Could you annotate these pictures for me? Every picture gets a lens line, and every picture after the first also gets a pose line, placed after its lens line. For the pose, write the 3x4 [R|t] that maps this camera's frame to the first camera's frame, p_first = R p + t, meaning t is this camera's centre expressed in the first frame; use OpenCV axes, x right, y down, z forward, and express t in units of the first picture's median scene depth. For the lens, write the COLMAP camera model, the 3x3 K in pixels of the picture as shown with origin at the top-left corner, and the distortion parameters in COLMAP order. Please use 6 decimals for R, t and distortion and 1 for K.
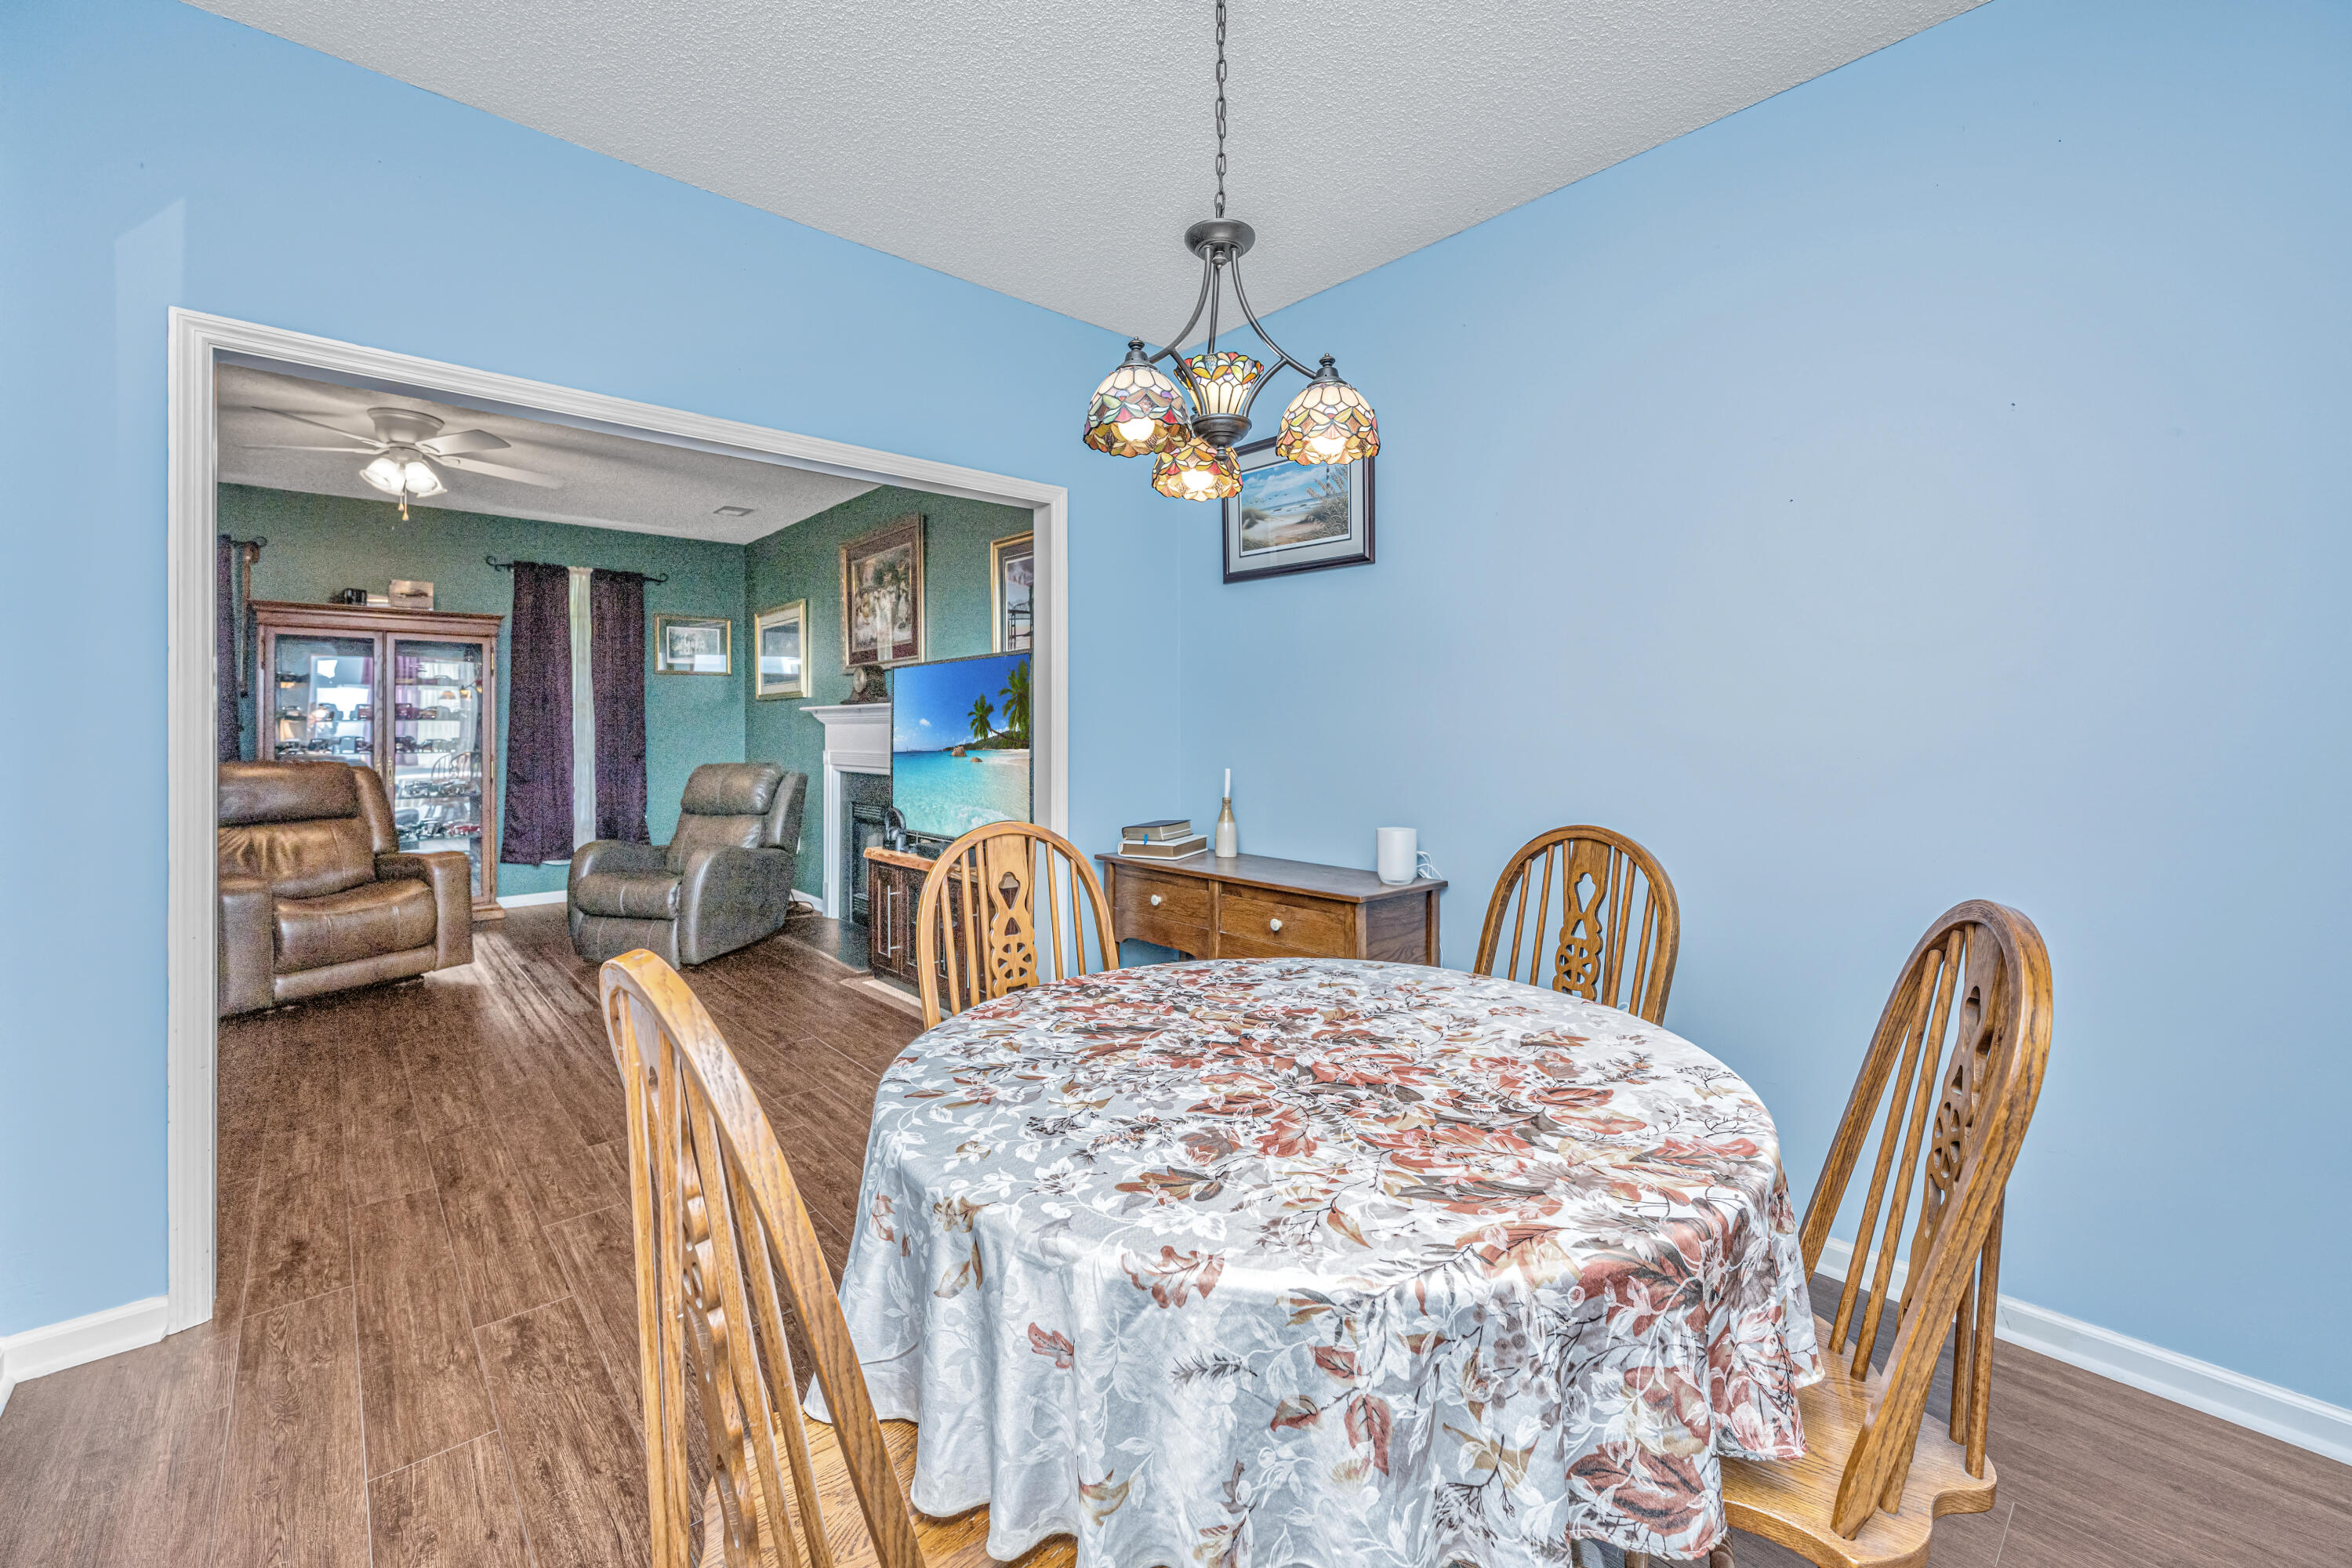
lens RADIAL K [[961.5, 0, 1201.3], [0, 961.5, 727.4], [0, 0, 1]] dist [-0.003659, 0.000183]
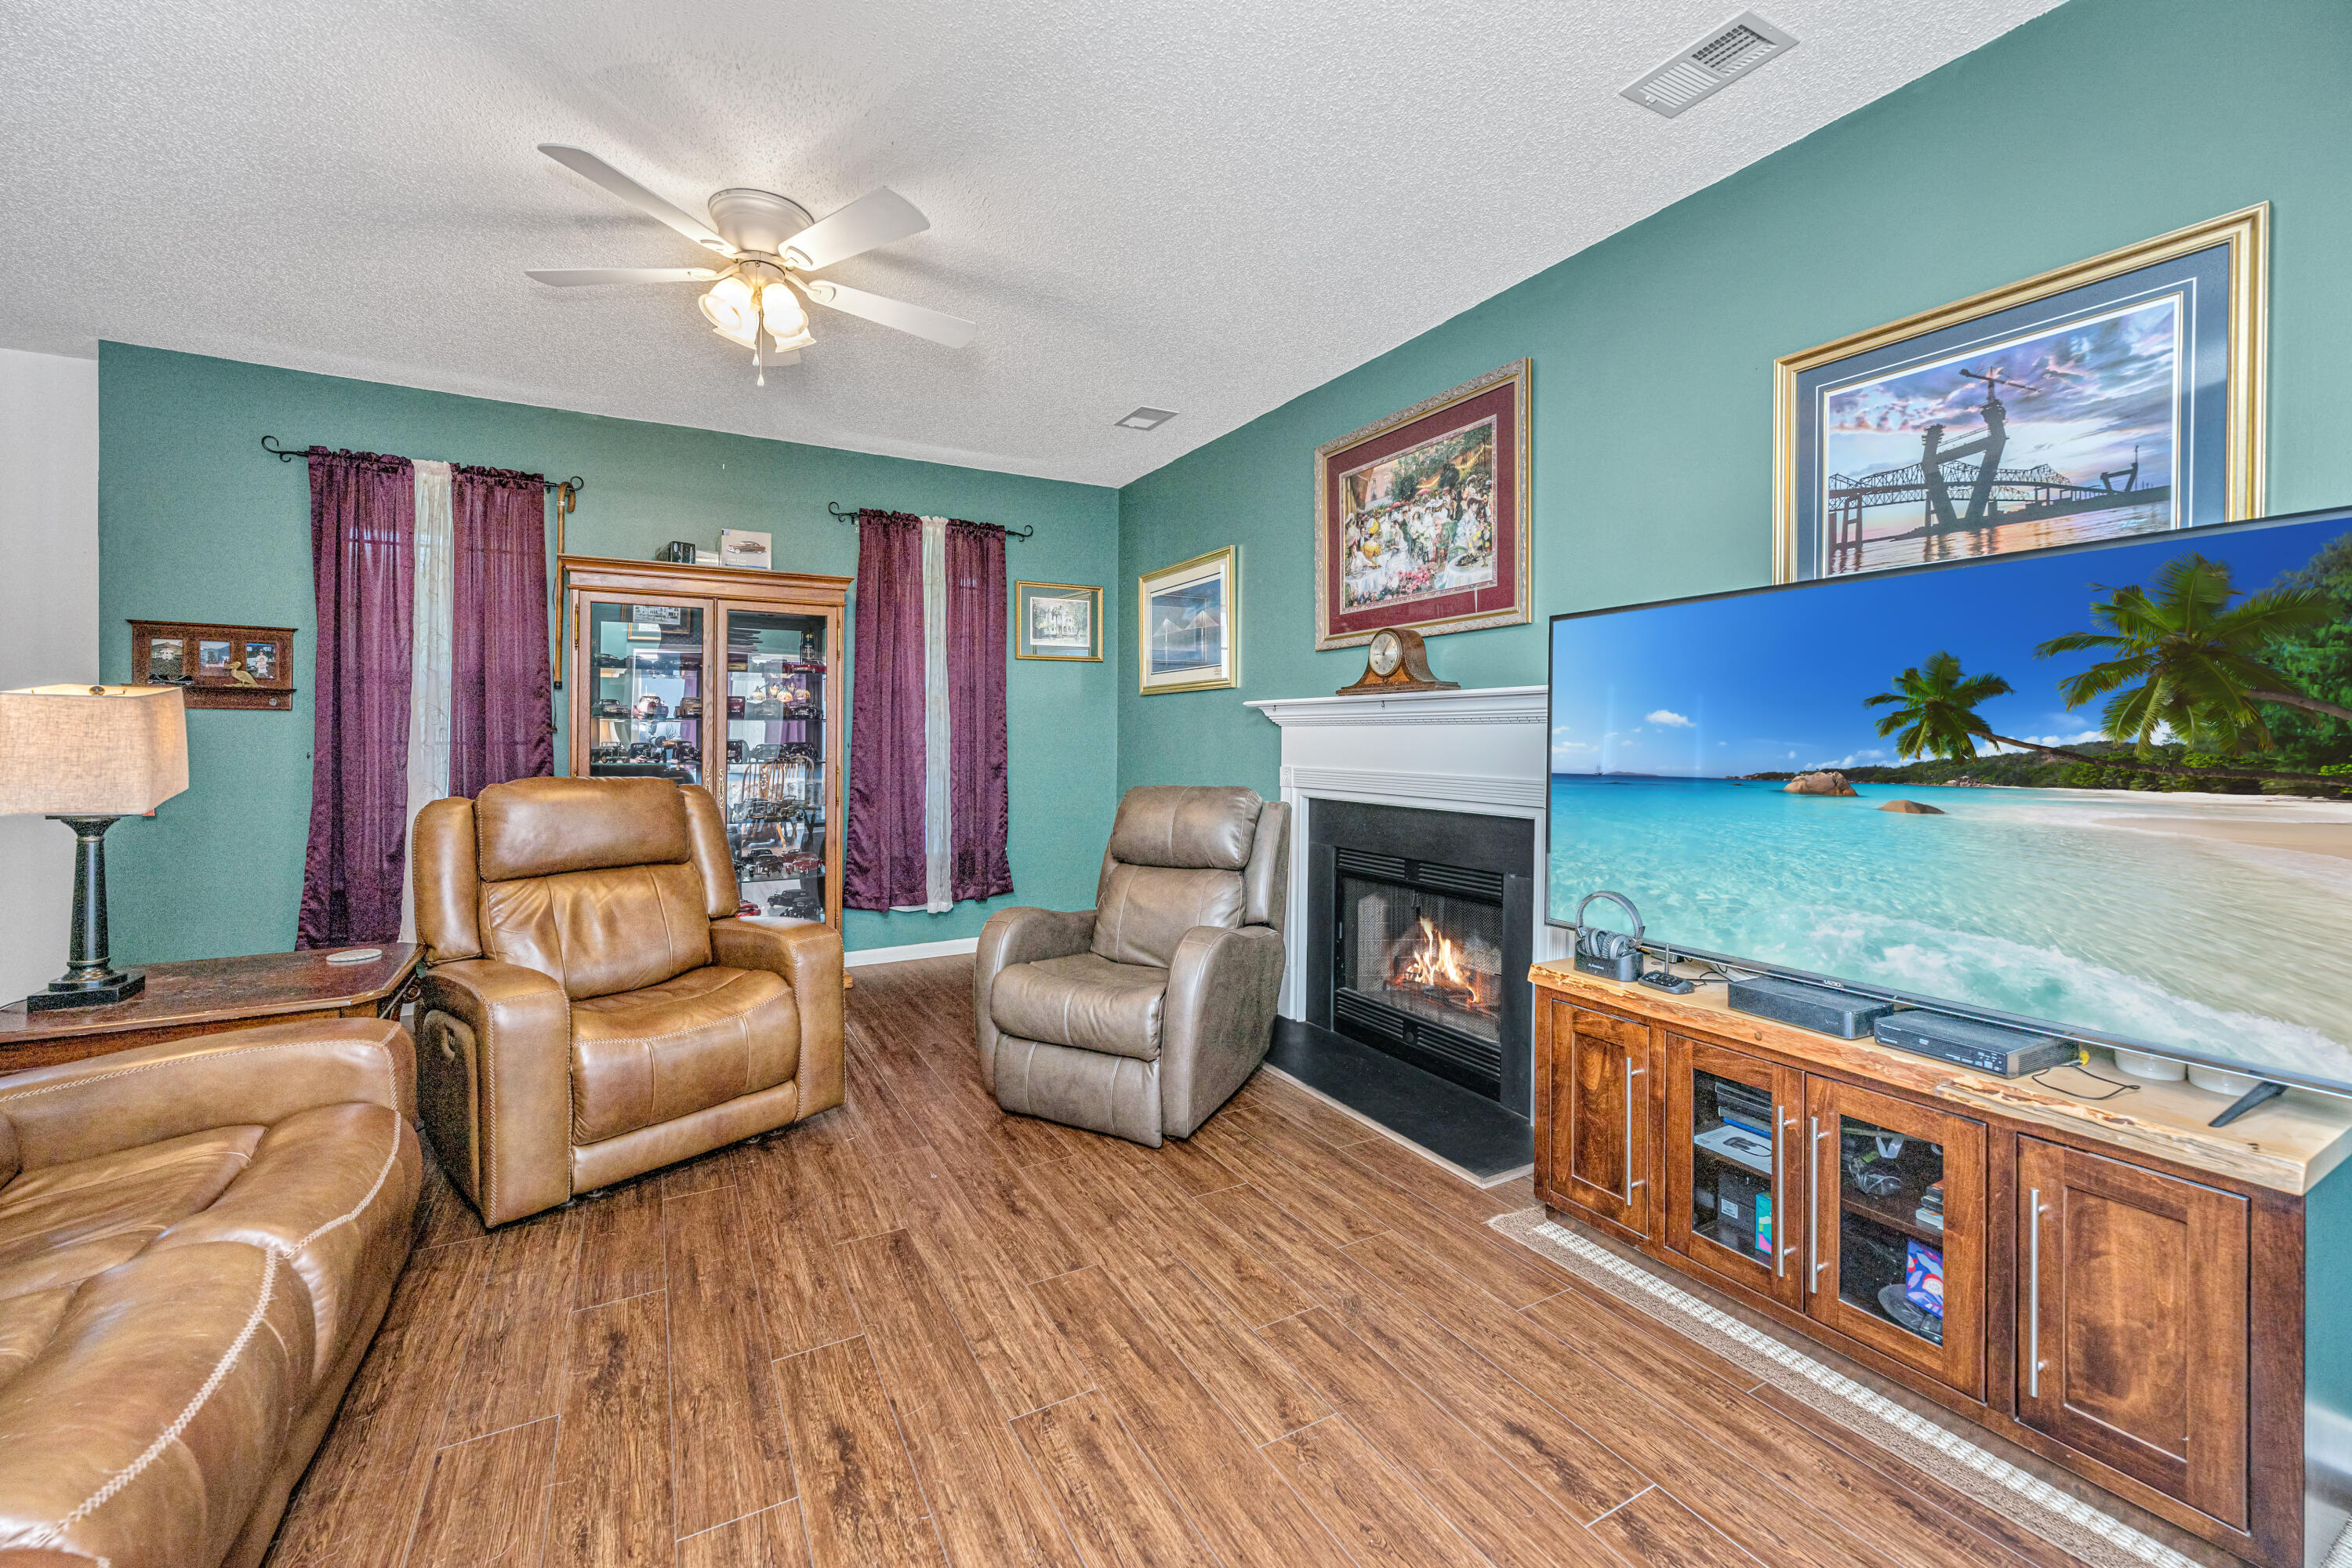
lens RADIAL K [[961.5, 0, 1166.3], [0, 961.5, 739.2], [0, 0, 1]] dist [-0.003659, 0.000183]
pose [[0.970495, 0.007837, -0.240996, -0.412489], [-0.006993, 0.999966, 0.004357, 0.003676], [0.241022, -0.002543, 0.970516, 0.449236]]
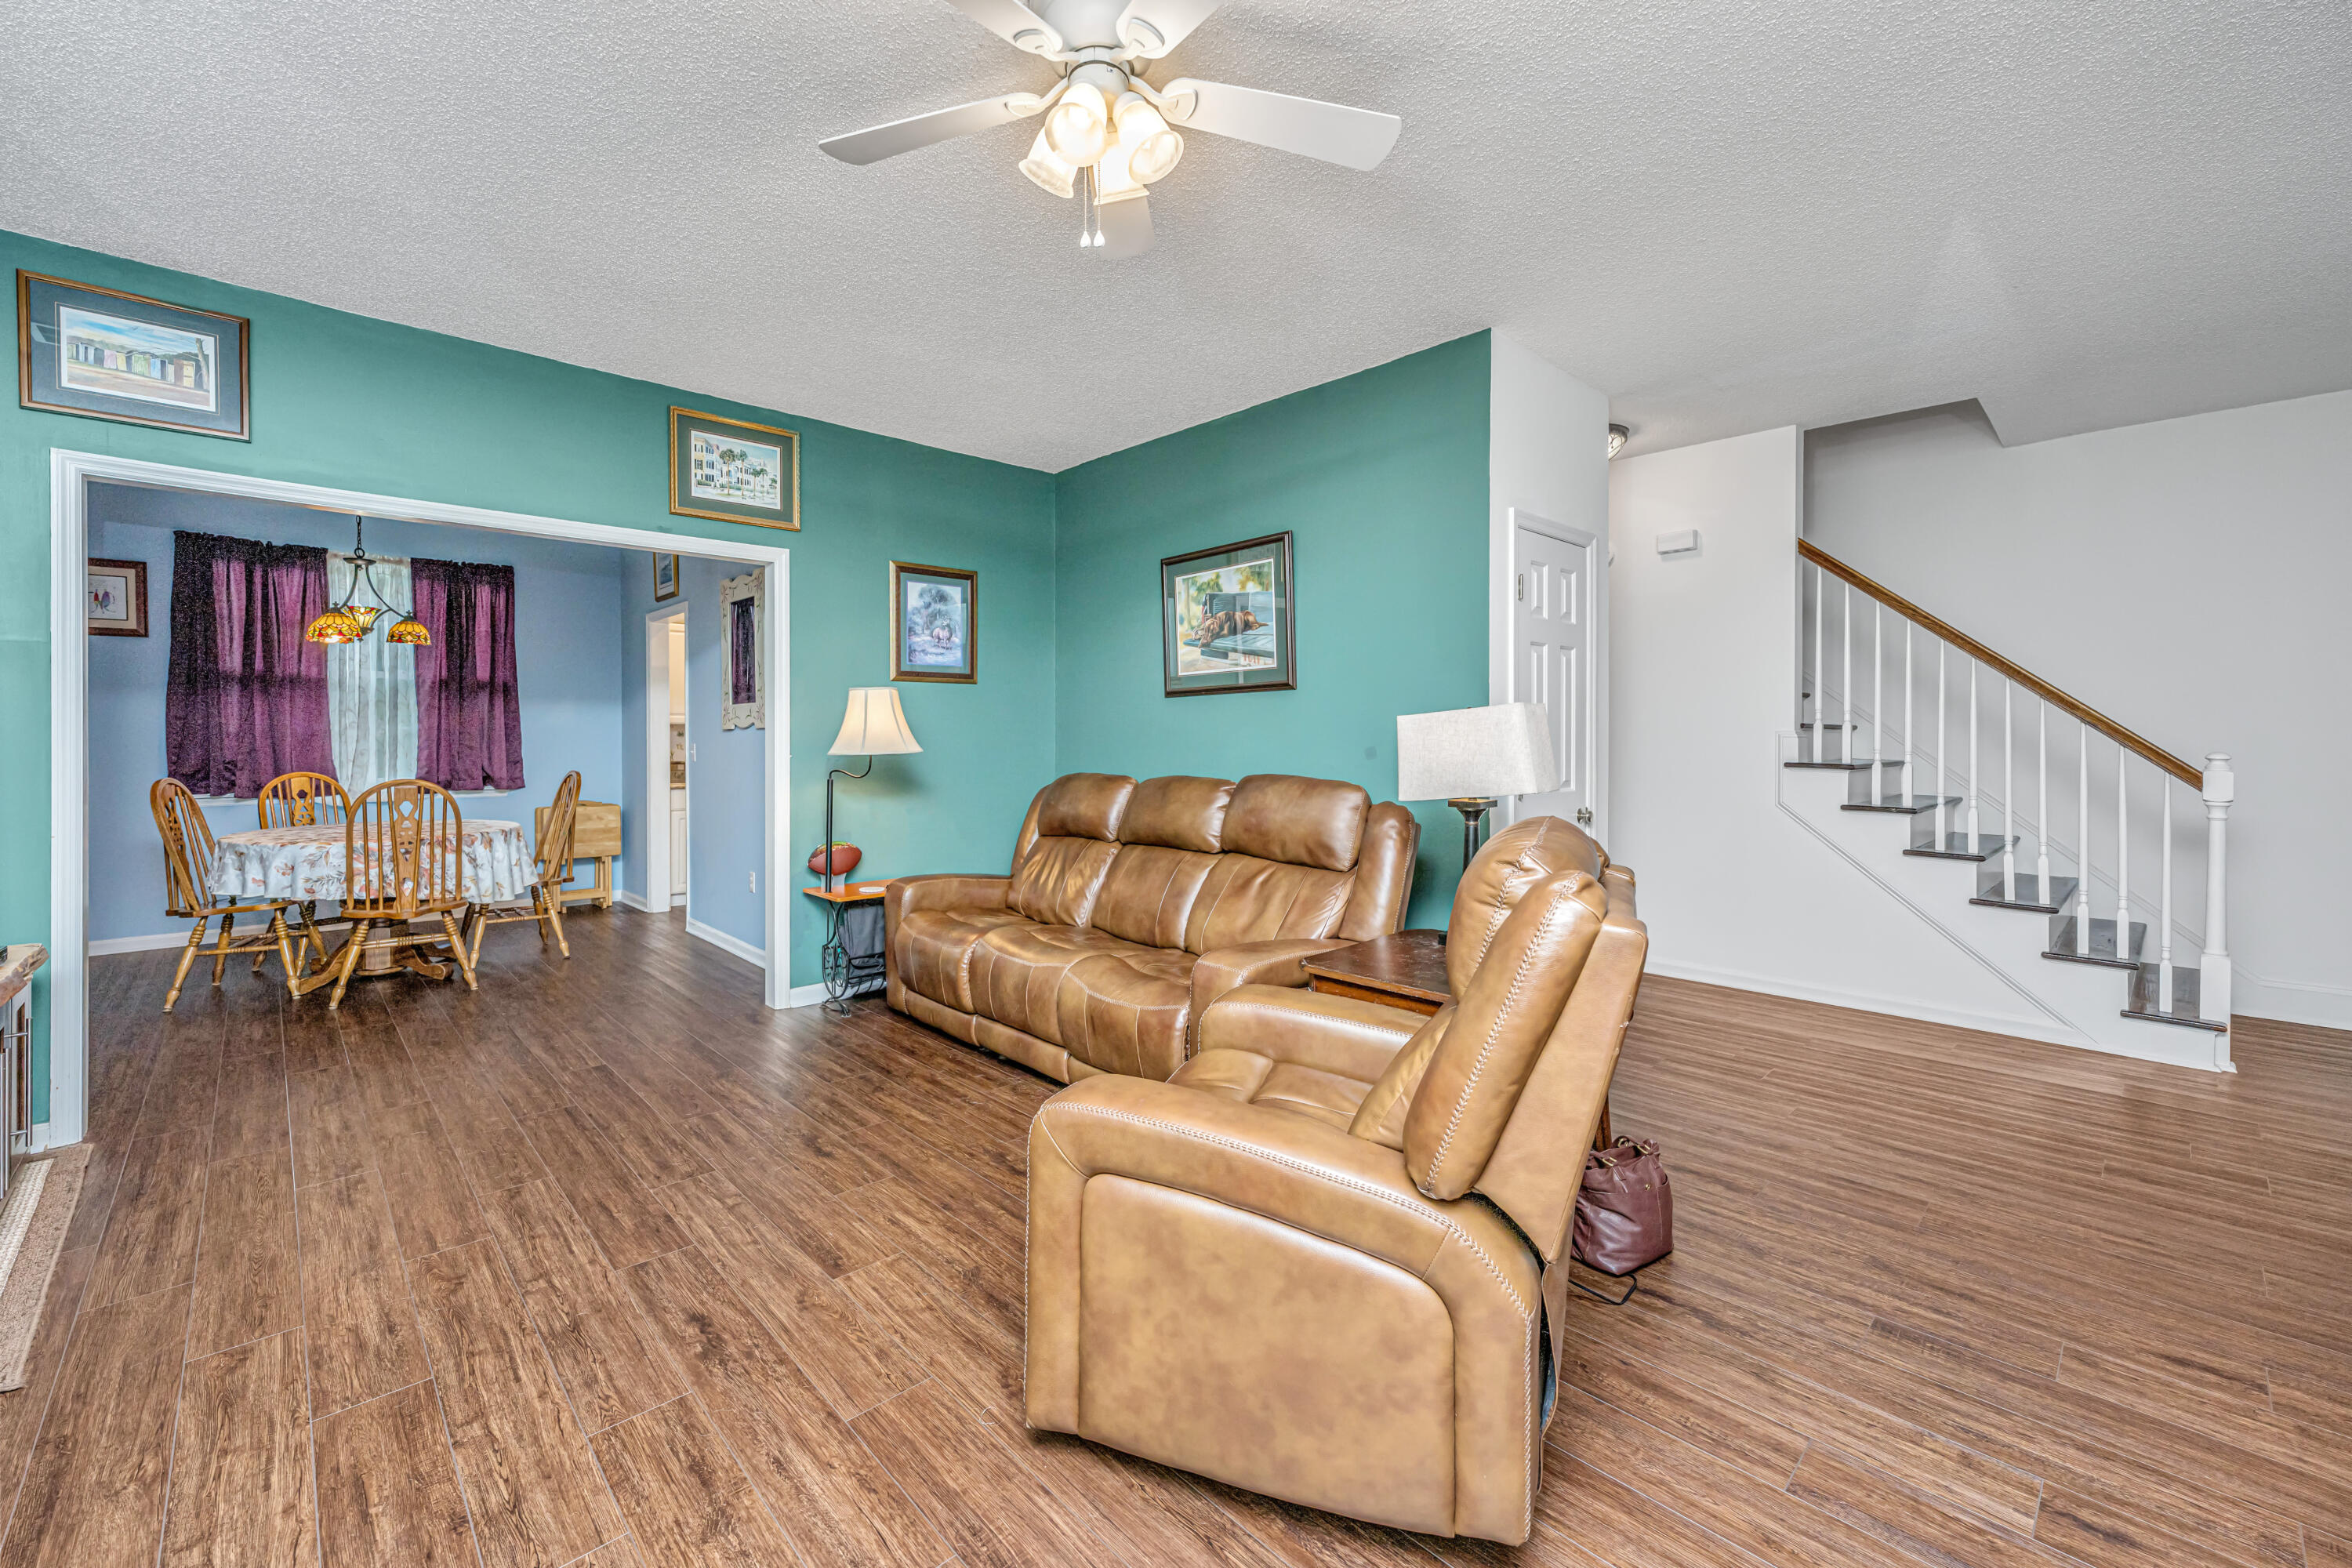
lens RADIAL K [[961.5, 0, 1186.4], [0, 961.5, 742.0], [0, 0, 1]] dist [-0.003659, 0.000183]
pose [[-0.999607, 0.001461, -0.027986, -0.819987], [0.001325, 0.999987, 0.004868, 0.001340], [0.027993, 0.004829, -0.999596, 1.365299]]
